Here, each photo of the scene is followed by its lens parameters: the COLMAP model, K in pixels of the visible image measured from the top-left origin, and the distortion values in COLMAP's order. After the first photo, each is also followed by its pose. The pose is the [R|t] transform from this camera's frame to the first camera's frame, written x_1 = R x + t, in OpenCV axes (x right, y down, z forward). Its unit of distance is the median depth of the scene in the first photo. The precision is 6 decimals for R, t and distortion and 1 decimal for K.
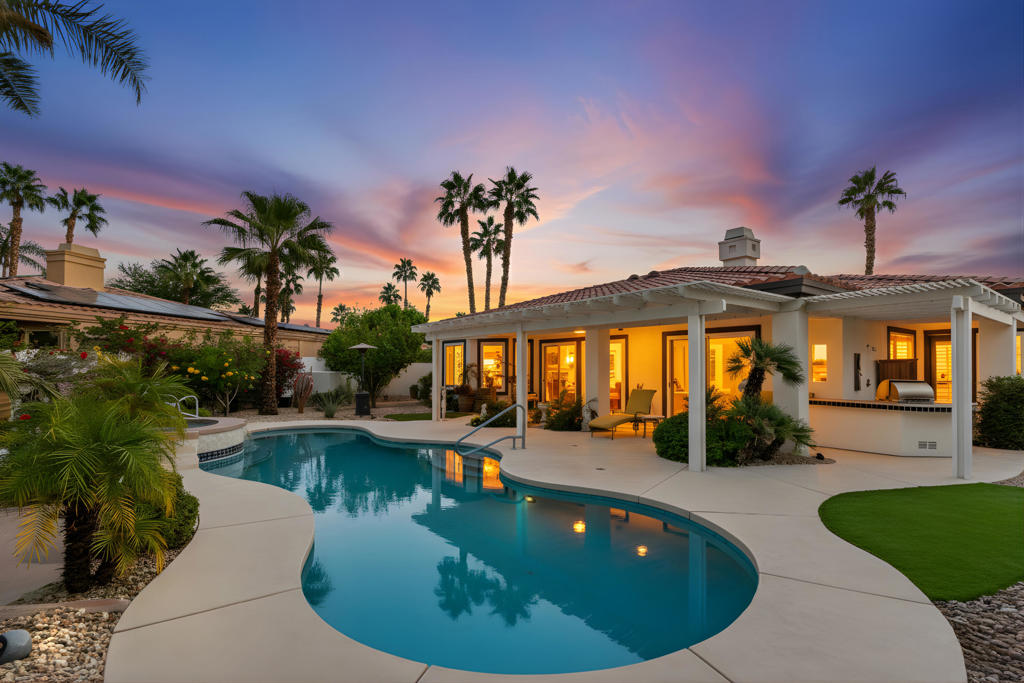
lens RADIAL K [[463.8, 0, 511.6], [0, 463.8, 342.6], [0, 0, 1]] dist [-0.000464, -0.000102]
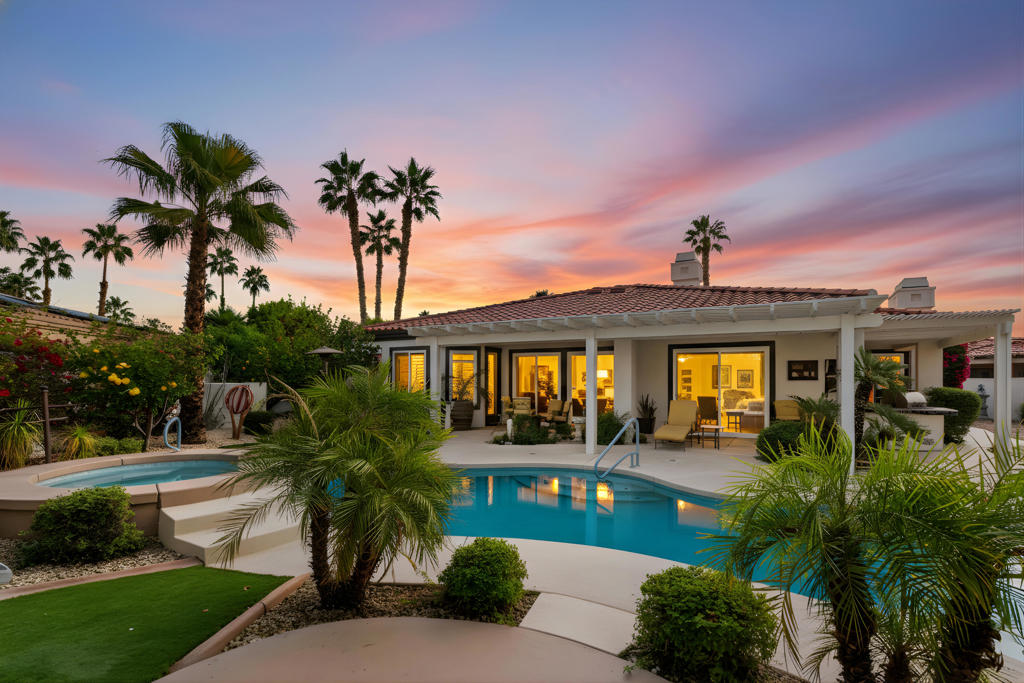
lens RADIAL K [[463.5, 0, 511.9], [0, 463.5, 369.9], [0, 0, 1]] dist [0.003369, 0.000375]
pose [[0.926656, 0.014044, 0.375648, -0.148699], [-0.026549, 0.999252, 0.028135, 0.004701], [-0.374971, -0.036044, 0.926335, 0.067148]]
